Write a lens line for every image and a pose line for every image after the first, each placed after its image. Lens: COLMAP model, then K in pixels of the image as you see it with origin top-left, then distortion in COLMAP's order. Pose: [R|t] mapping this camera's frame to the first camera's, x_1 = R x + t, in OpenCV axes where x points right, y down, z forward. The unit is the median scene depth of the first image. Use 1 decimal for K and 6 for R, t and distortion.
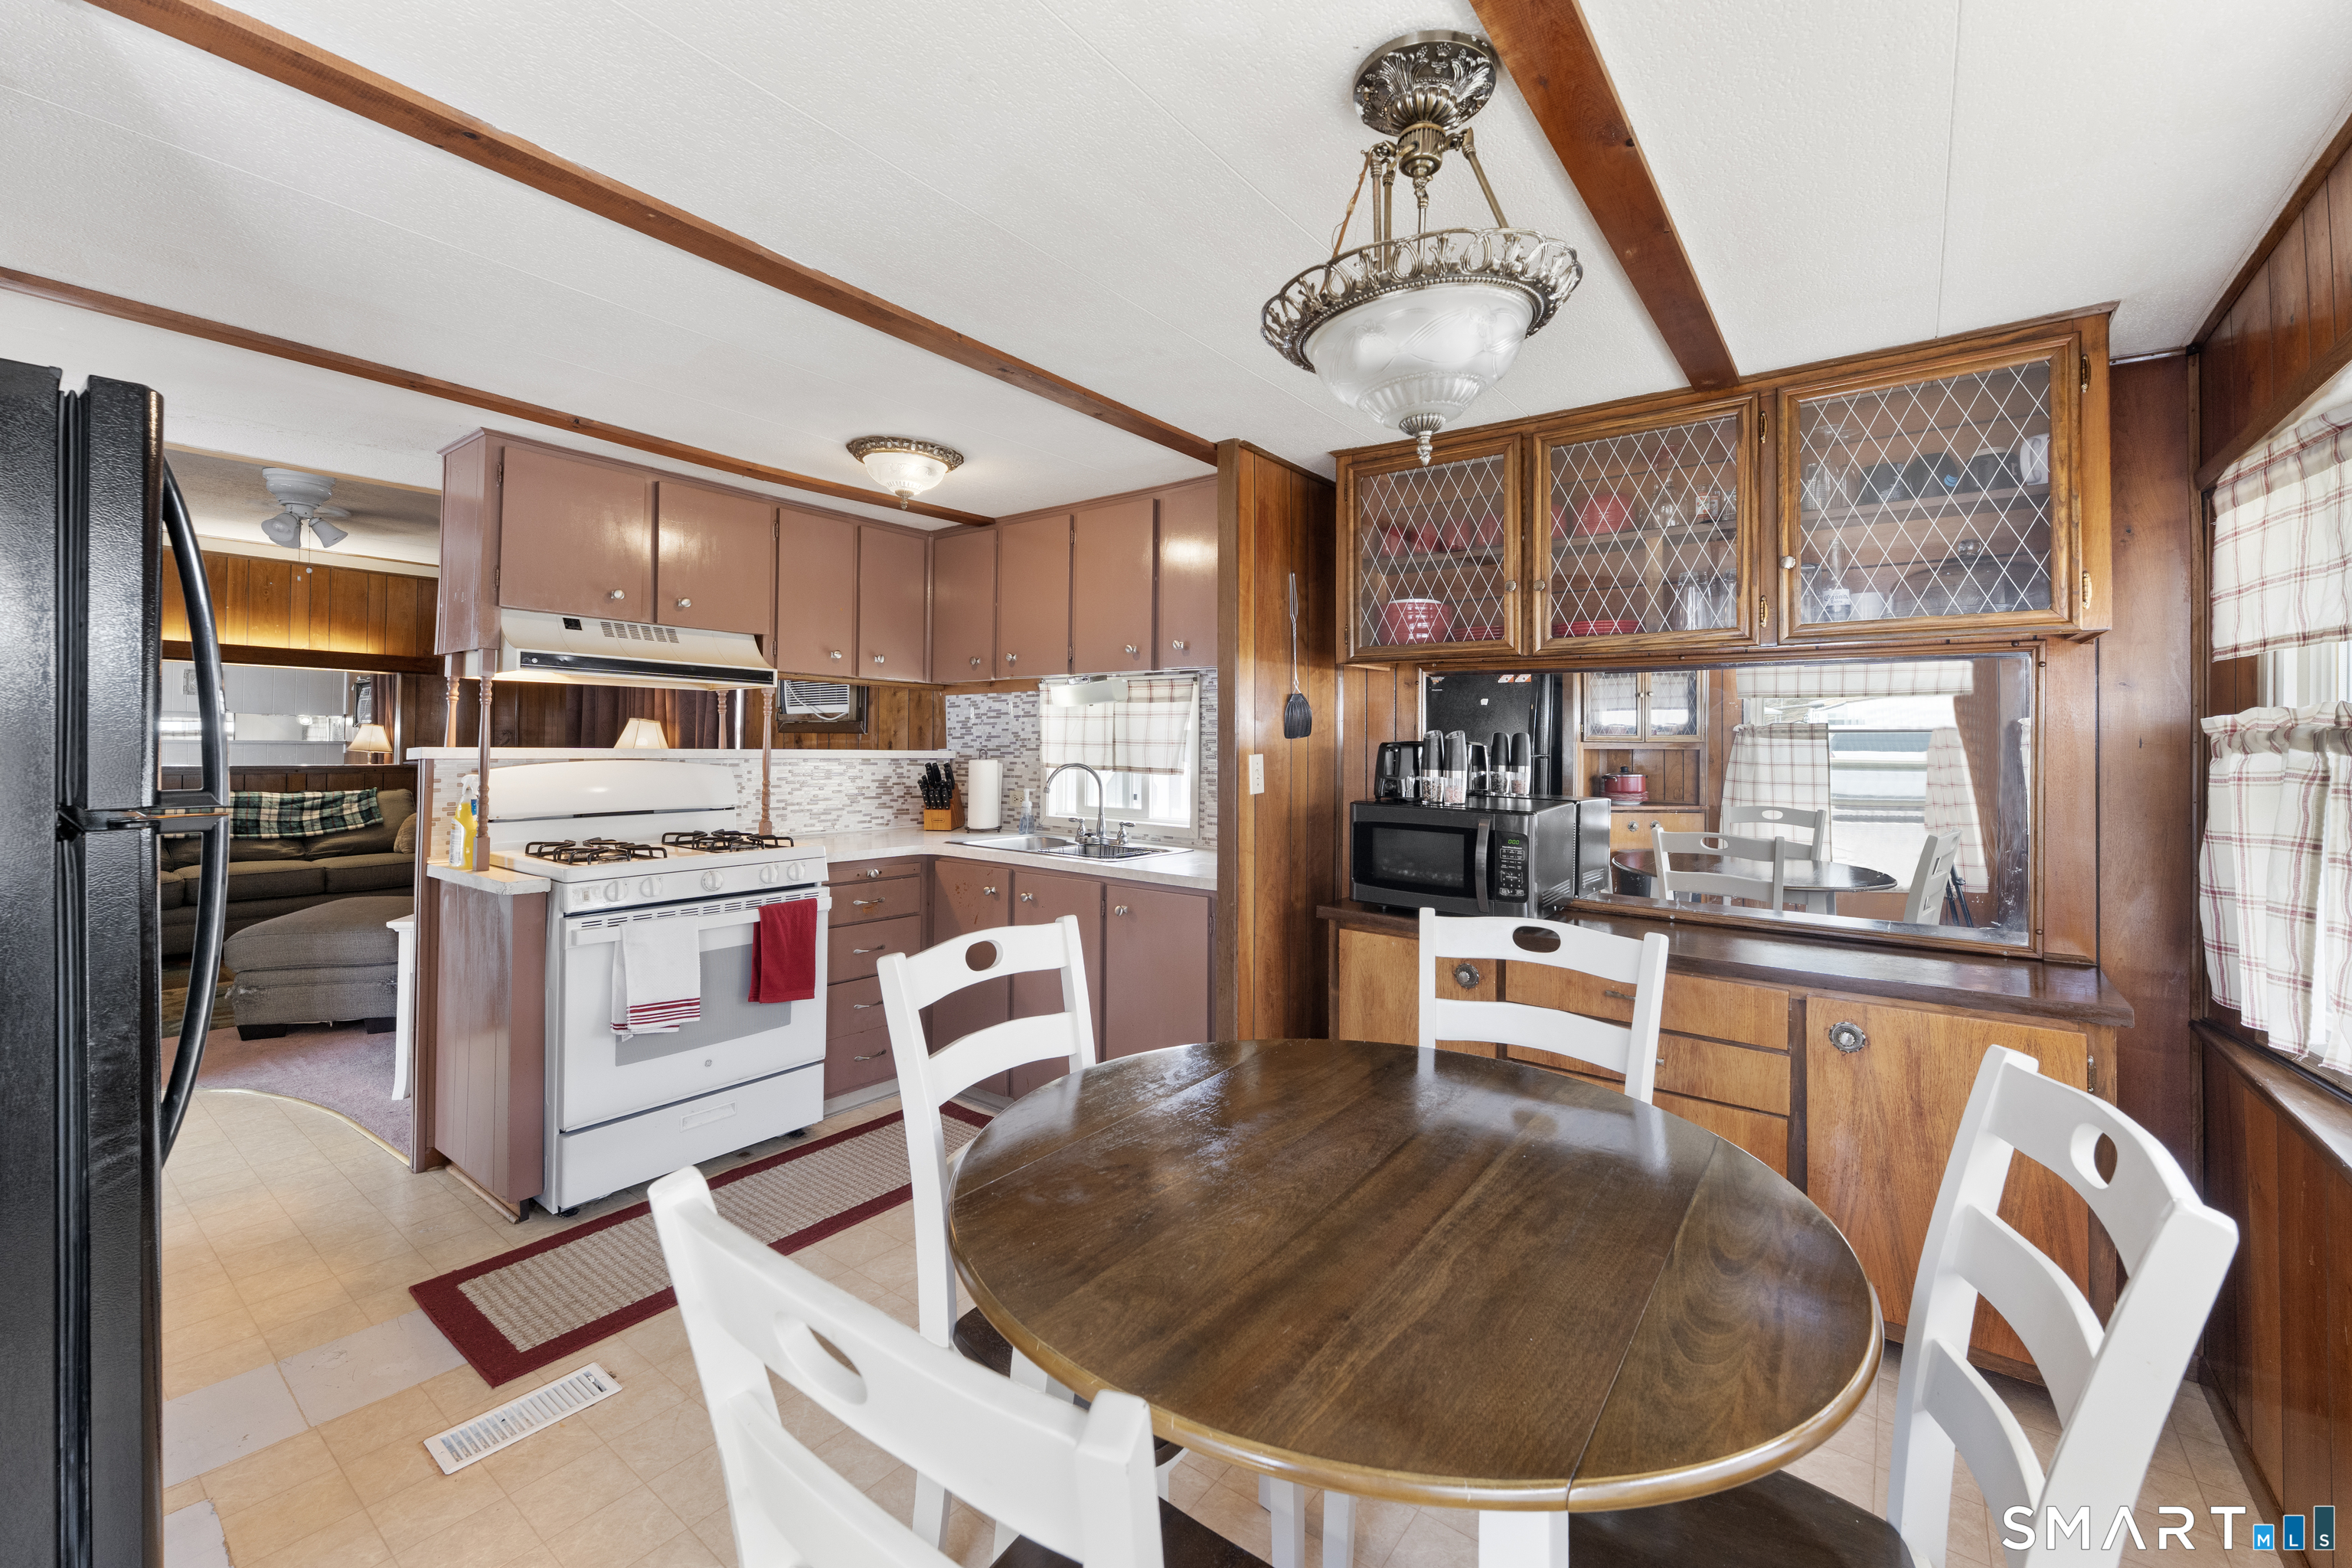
lens RADIAL K [[965.9, 0, 1161.1], [0, 965.9, 746.8], [0, 0, 1]] dist [0.002515, 0.000352]
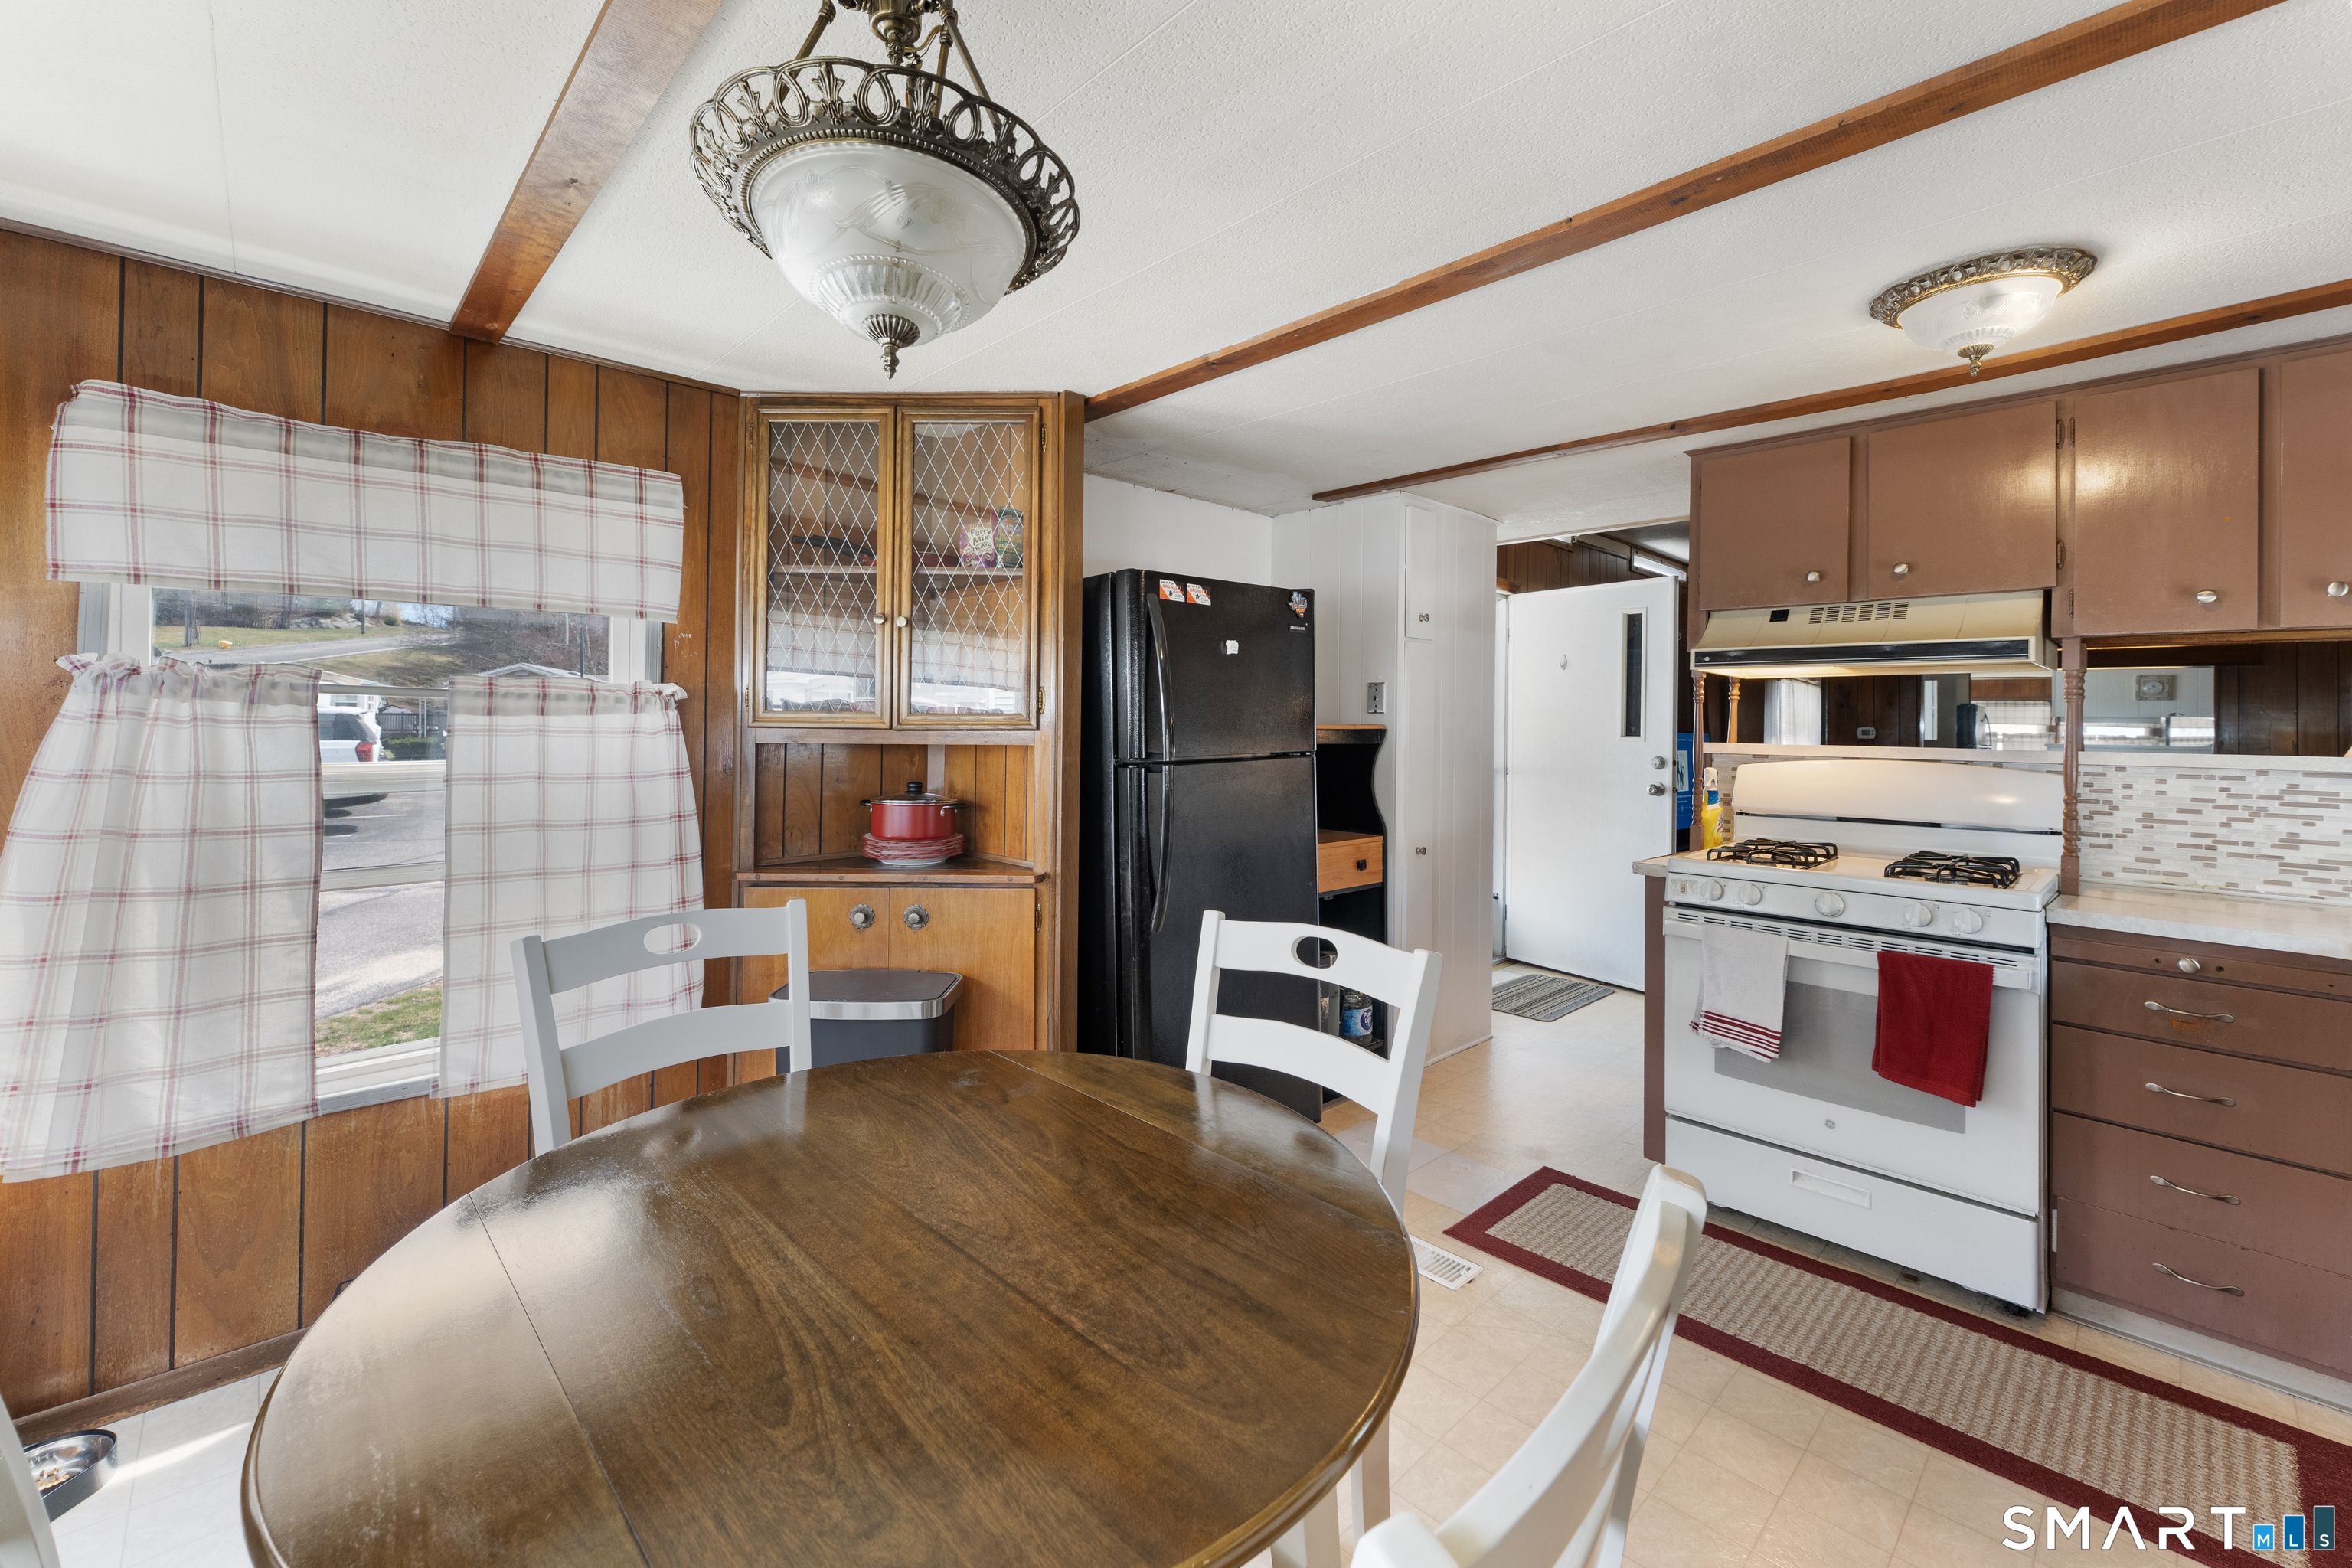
lens RADIAL K [[965.9, 0, 1197.9], [0, 965.9, 723.8], [0, 0, 1]] dist [0.002515, 0.000352]
pose [[-0.137829, -0.014878, -0.990344, 0.430406], [-0.018341, 0.999754, -0.012467, 0.003677], [0.990286, 0.016446, -0.138068, 0.564485]]
